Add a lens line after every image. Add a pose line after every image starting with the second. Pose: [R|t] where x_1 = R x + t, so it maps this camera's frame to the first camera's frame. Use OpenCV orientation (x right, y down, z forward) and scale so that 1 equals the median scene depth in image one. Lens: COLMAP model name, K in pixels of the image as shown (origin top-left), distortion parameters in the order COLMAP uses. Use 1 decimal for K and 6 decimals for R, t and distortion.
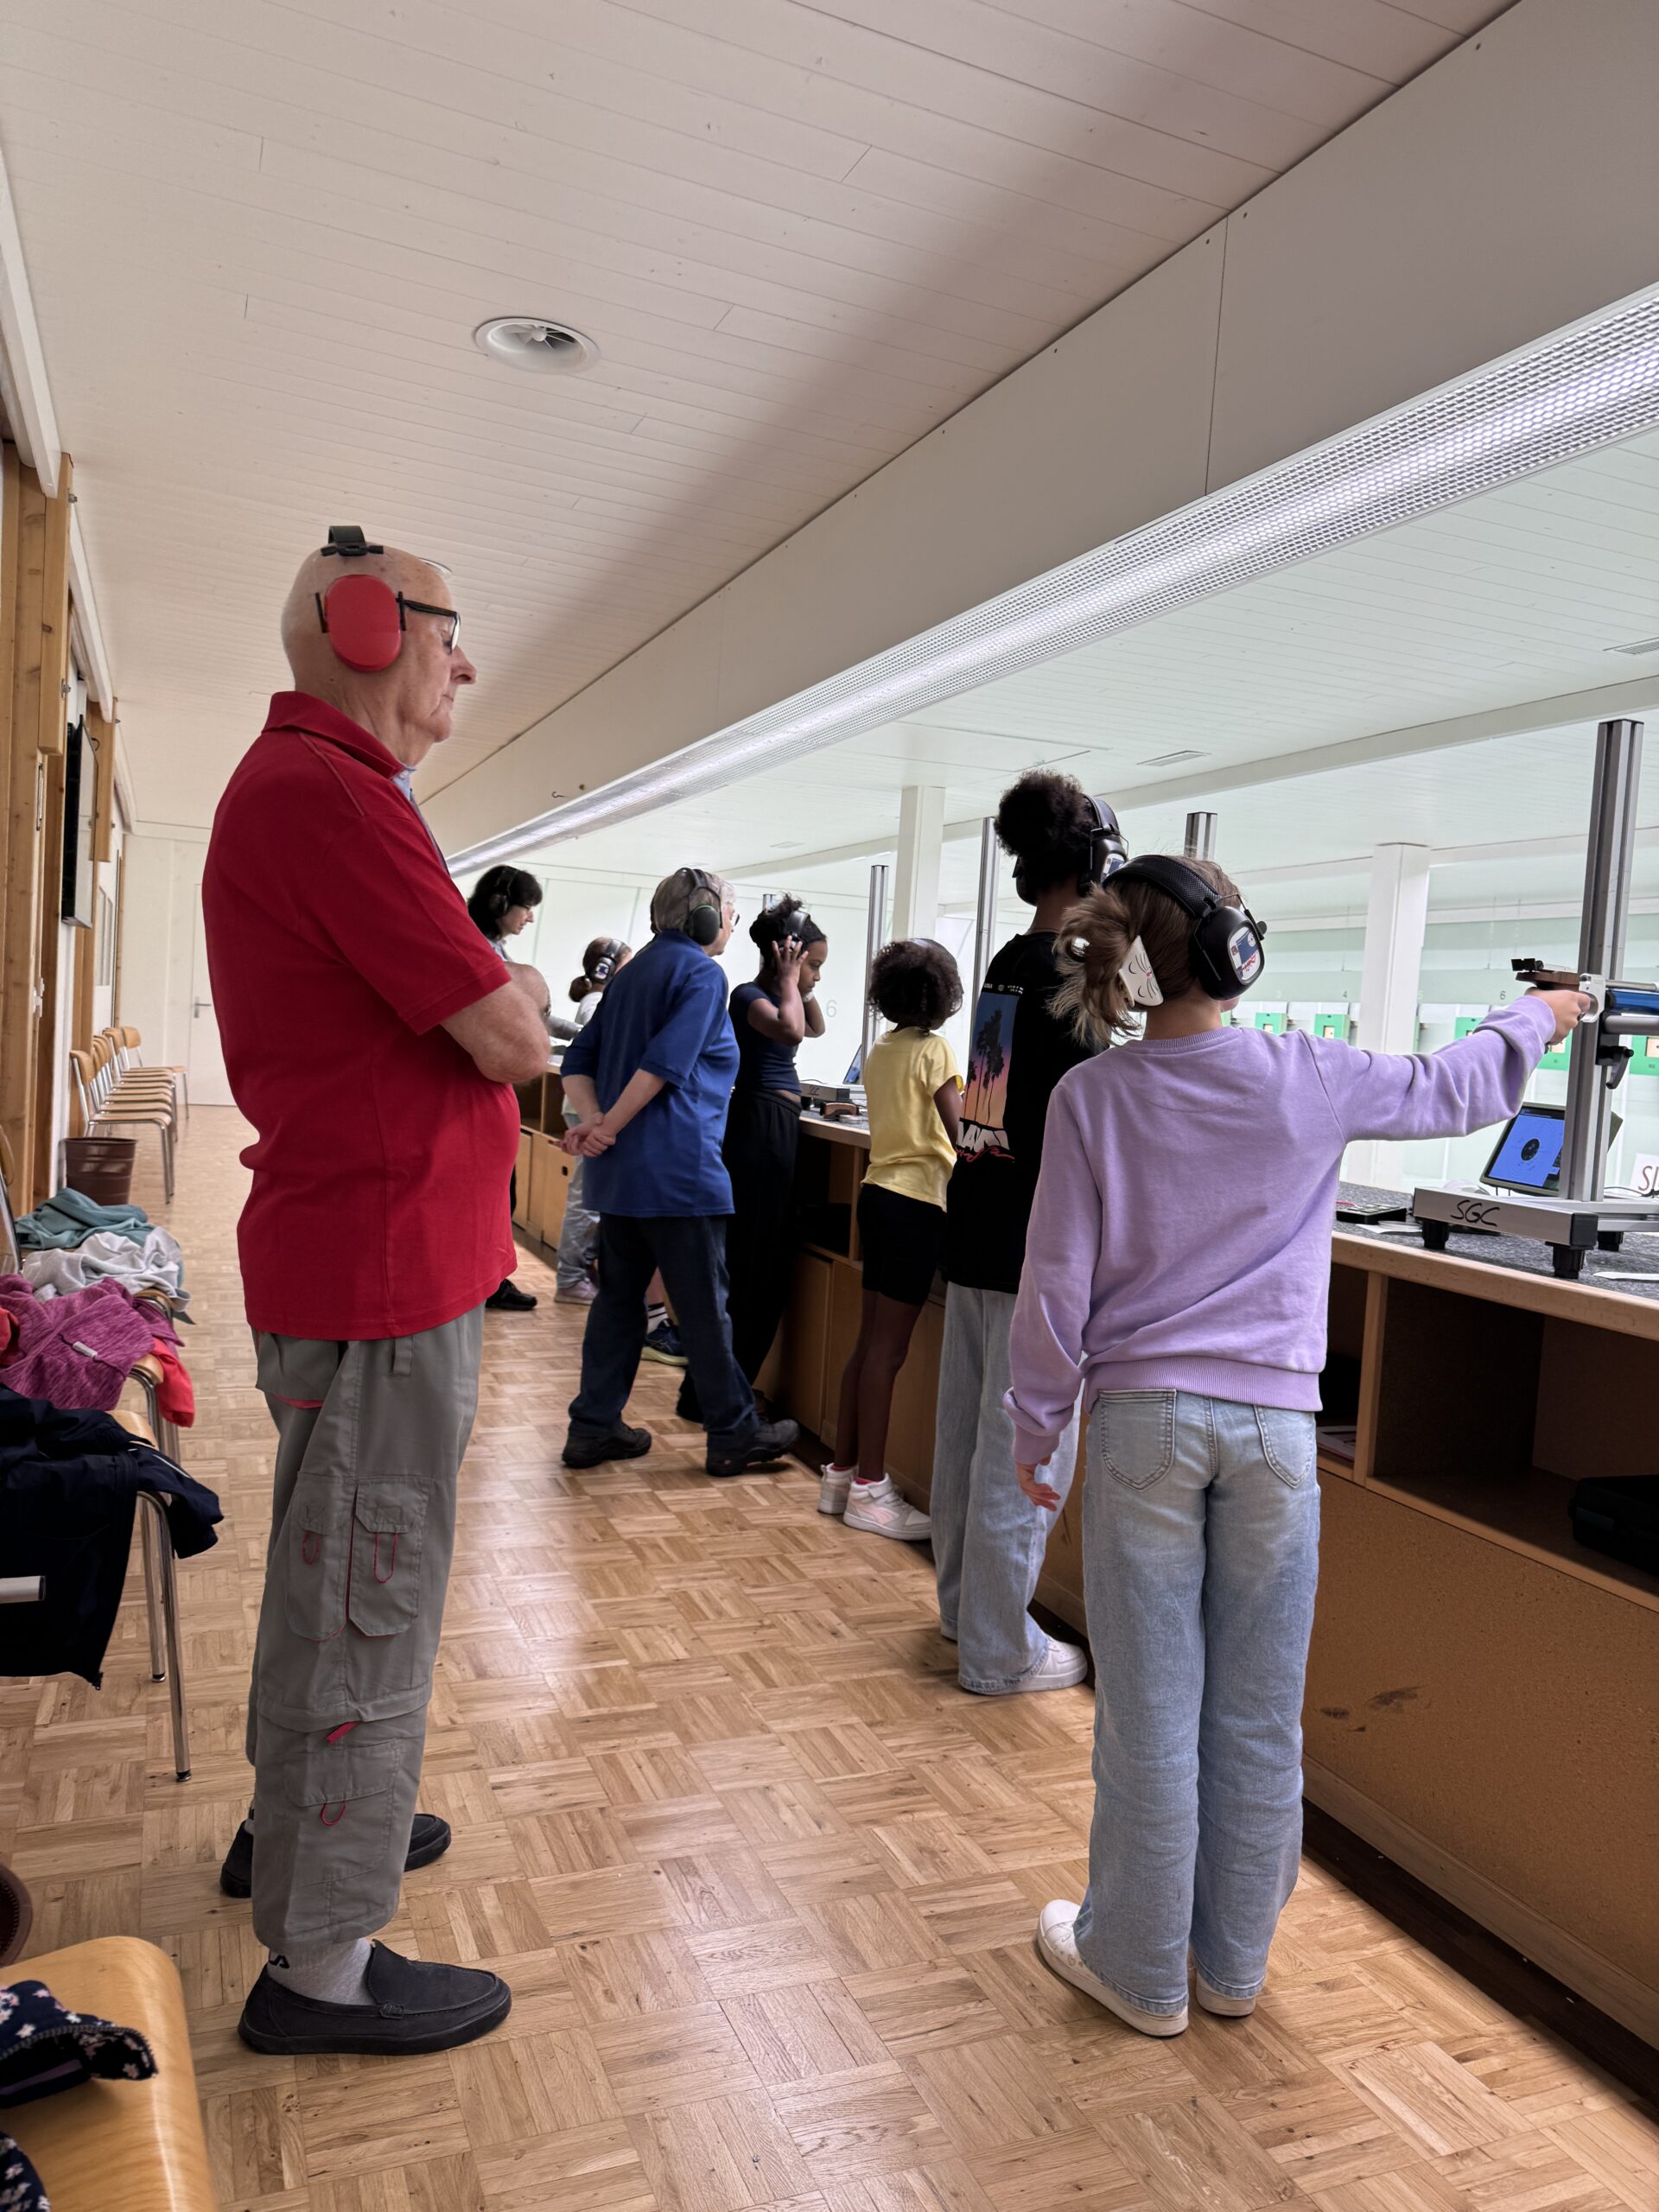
lens RADIAL K [[1570.2, 0, 829.5], [0, 1570.2, 1106.0], [0, 0, 1]] dist [0.002320, 0.005143]
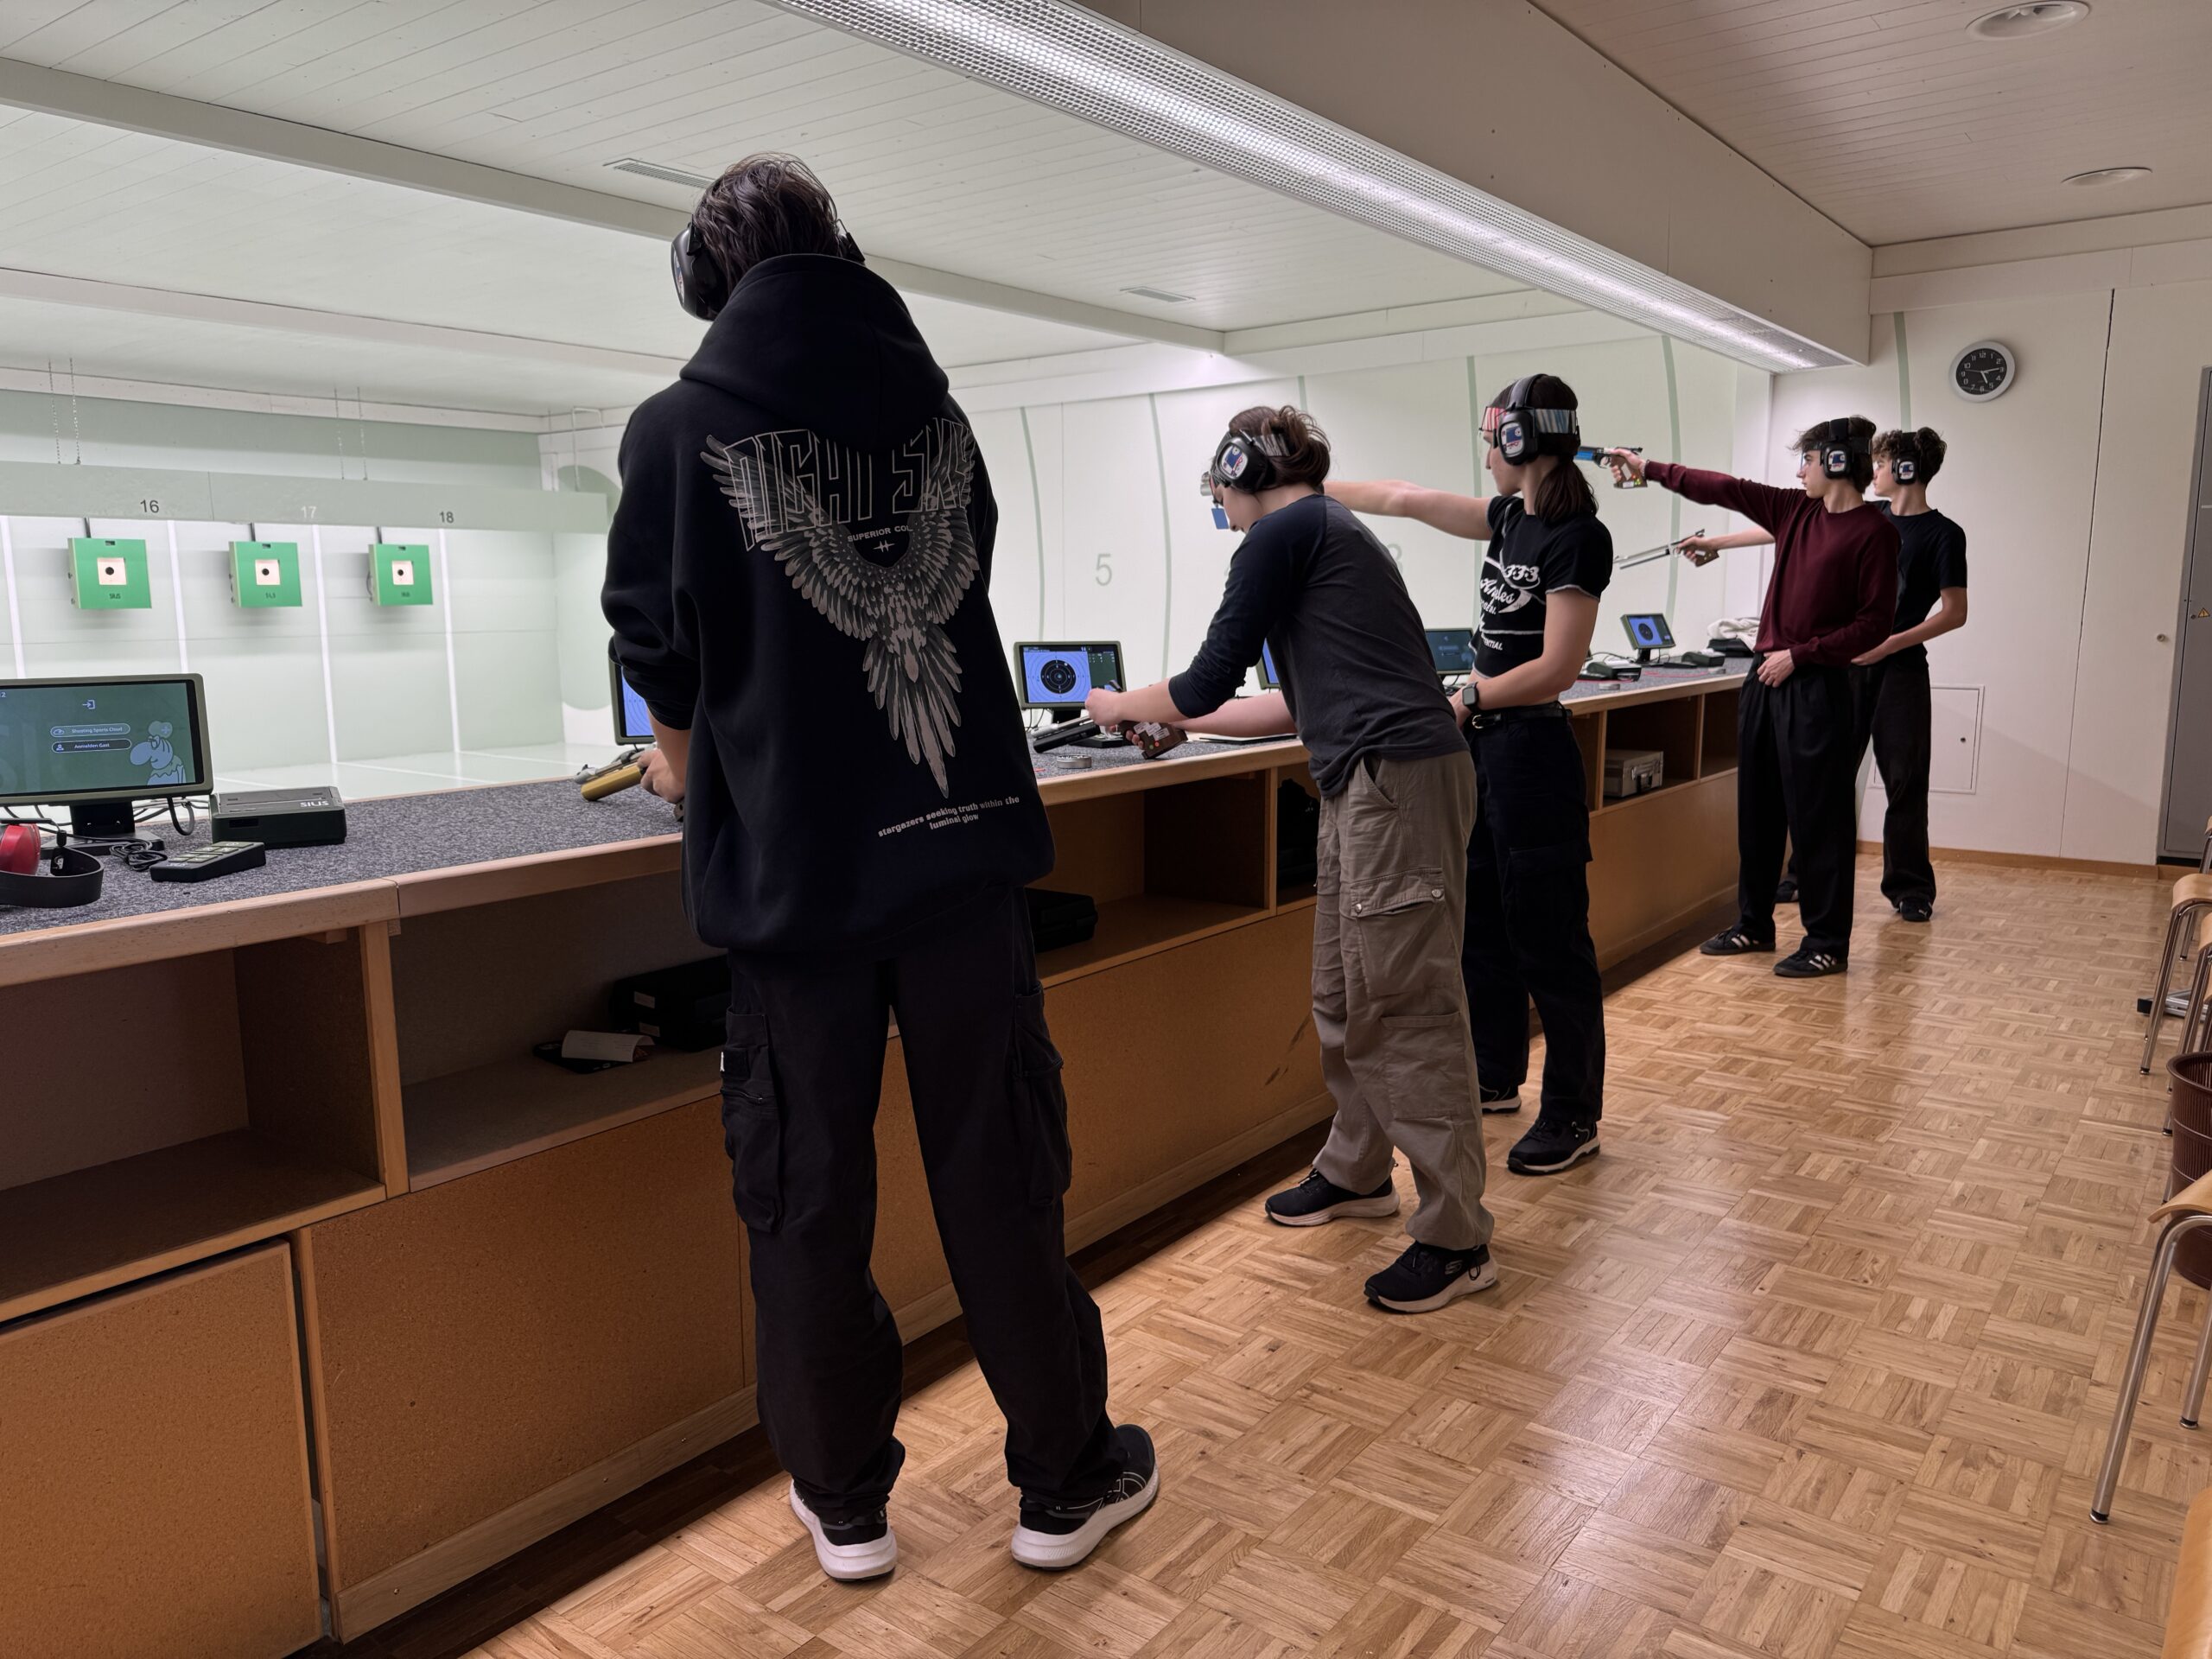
lens RADIAL K [[1570.2, 0, 1106.0], [0, 1570.2, 829.5], [0, 0, 1]] dist [0.002320, 0.005143]
pose [[-0.501681, -0.188341, 0.844301, -0.391848], [0.023143, 0.972739, 0.230744, -0.082534], [-0.864743, 0.135300, -0.483646, 0.936749]]
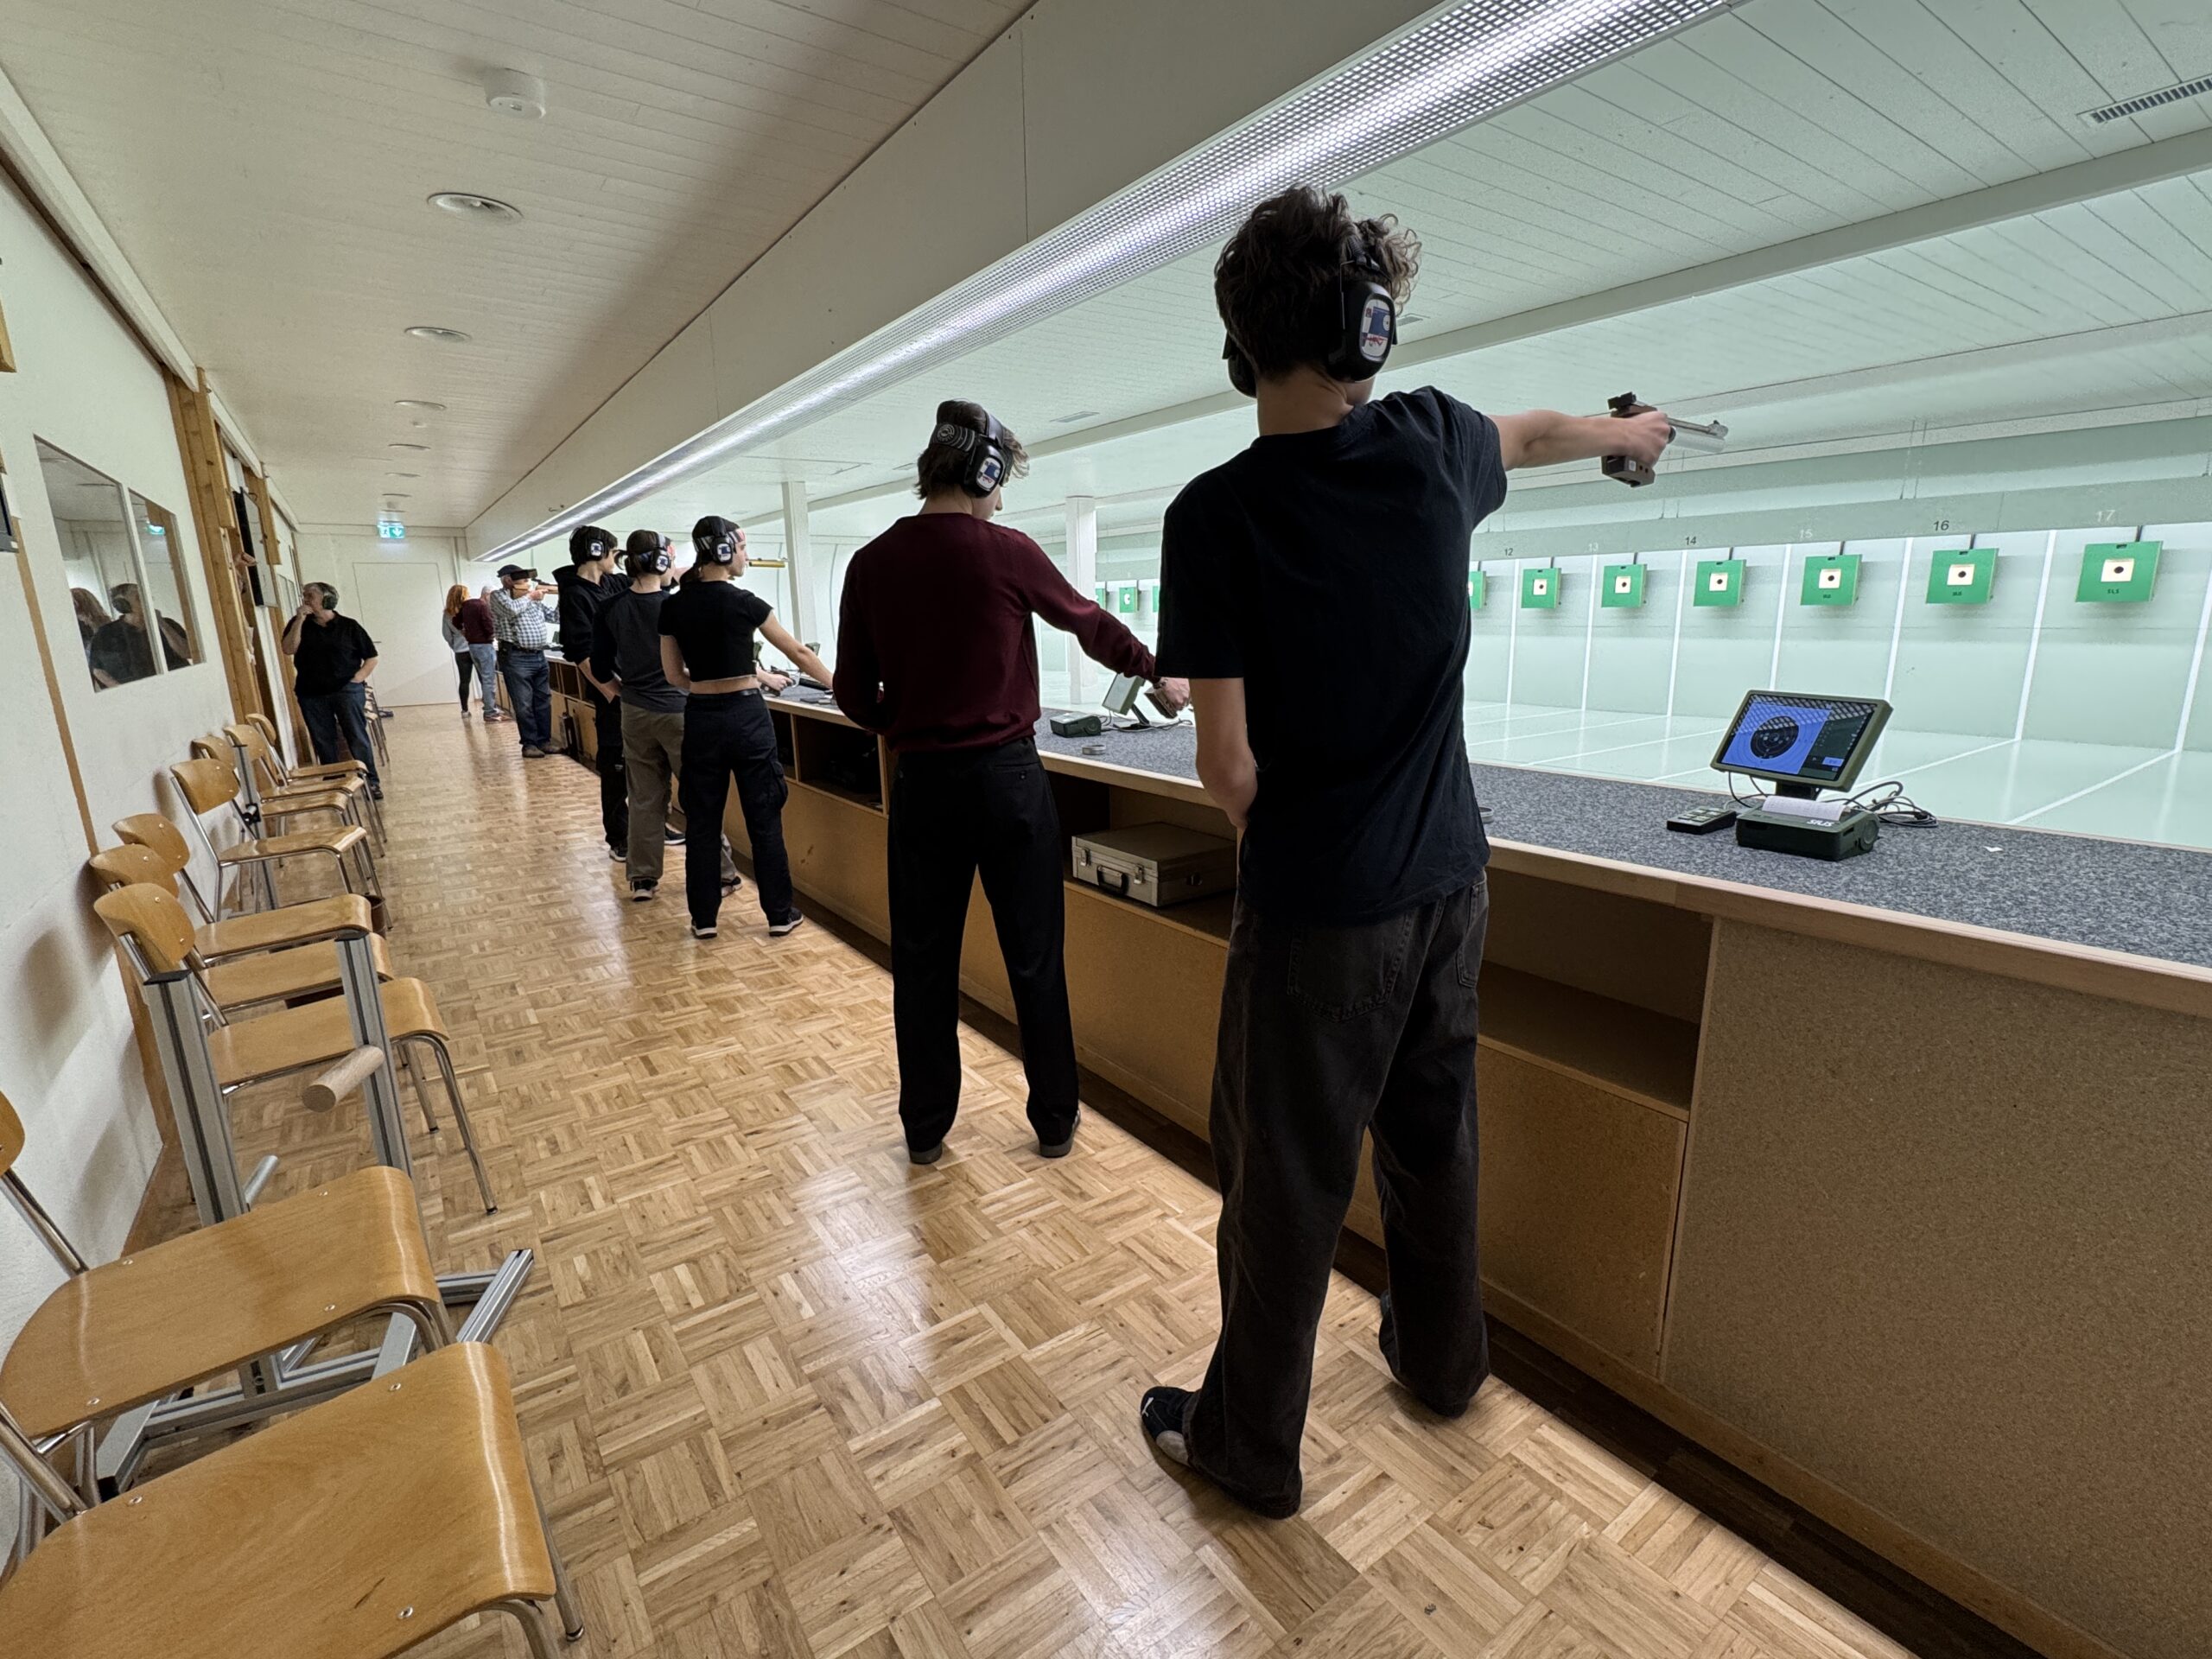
lens RADIAL K [[1007.9, 0, 1106.0], [0, 1007.9, 829.5], [0, 0, 1]] dist [-0.001450, -0.000410]
pose [[0.970334, -0.131386, 0.202951, 0.263846], [0.094909, 0.979067, 0.180054, 0.020069], [-0.222359, -0.155451, 0.962492, -0.511588]]
